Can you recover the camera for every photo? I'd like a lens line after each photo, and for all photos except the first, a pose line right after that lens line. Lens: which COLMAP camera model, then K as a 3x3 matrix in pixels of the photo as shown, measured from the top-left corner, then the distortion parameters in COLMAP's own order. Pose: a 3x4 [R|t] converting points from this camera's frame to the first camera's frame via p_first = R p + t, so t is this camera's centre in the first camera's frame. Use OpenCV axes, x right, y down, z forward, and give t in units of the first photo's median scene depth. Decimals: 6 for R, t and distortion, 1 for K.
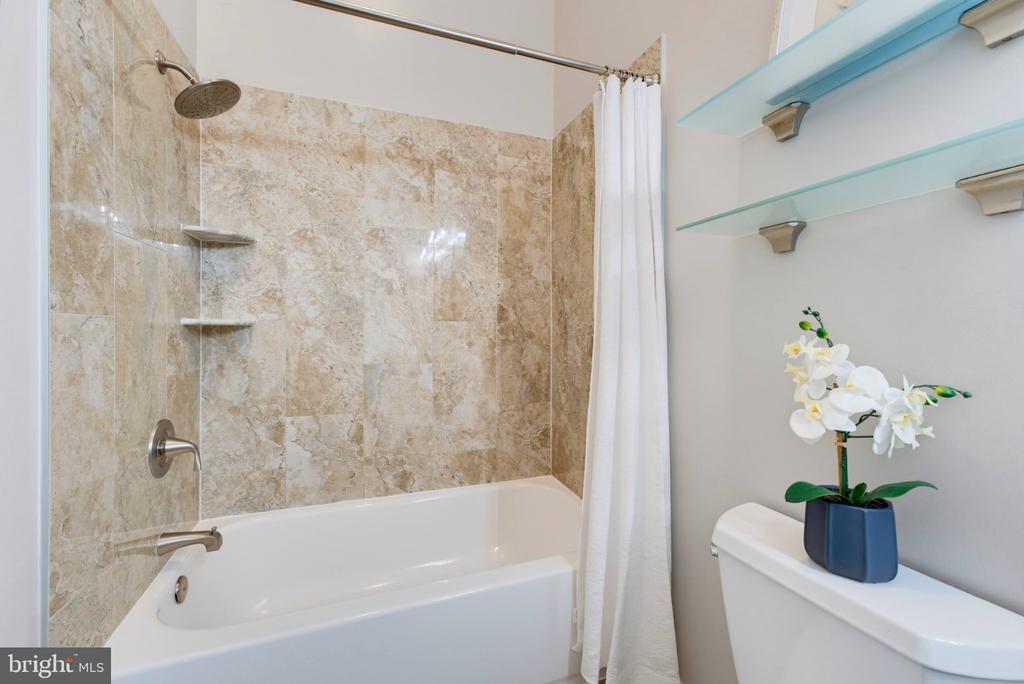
lens RADIAL K [[419.4, 0, 532.1], [0, 419.4, 330.0], [0, 0, 1]] dist [-0.014140, 0.009533]
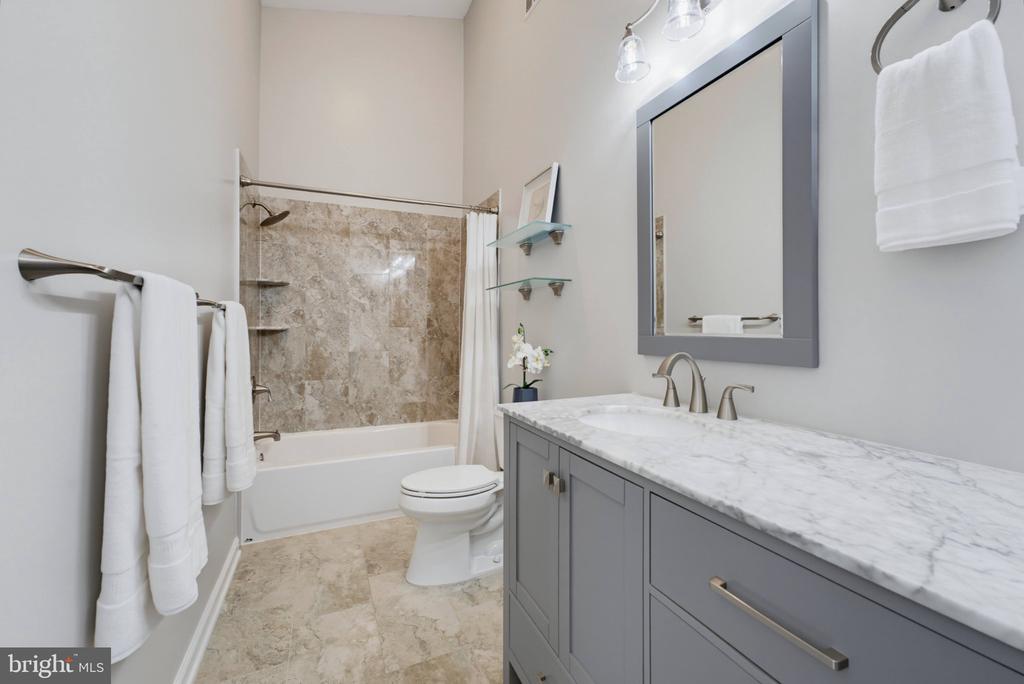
lens RADIAL K [[419.4, 0, 516.9], [0, 419.4, 329.0], [0, 0, 1]] dist [-0.014140, 0.009533]
pose [[0.998970, -0.002288, 0.045324, 0.226382], [0.002733, 0.999949, -0.009746, 0.004752], [-0.045300, 0.009860, 0.998925, -0.795707]]
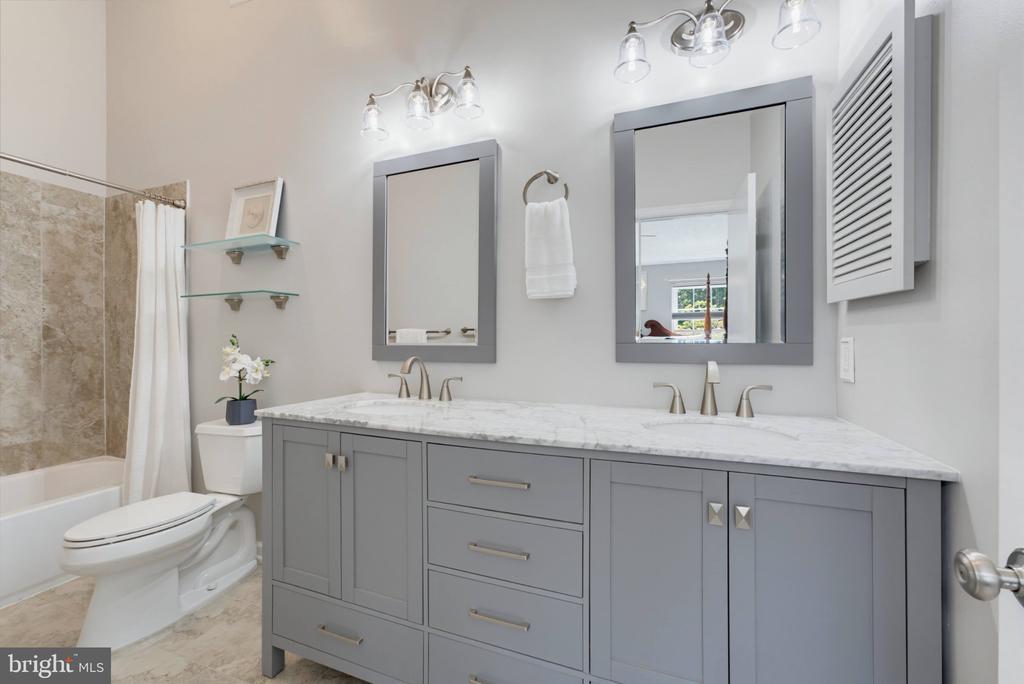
lens RADIAL K [[419.4, 0, 512.5], [0, 419.4, 341.3], [0, 0, 1]] dist [-0.014140, 0.009533]
pose [[0.695216, -0.004295, 0.718788, -0.006458], [0.009975, 0.999944, -0.003673, 0.008107], [-0.718731, 0.009724, 0.695220, -0.942536]]
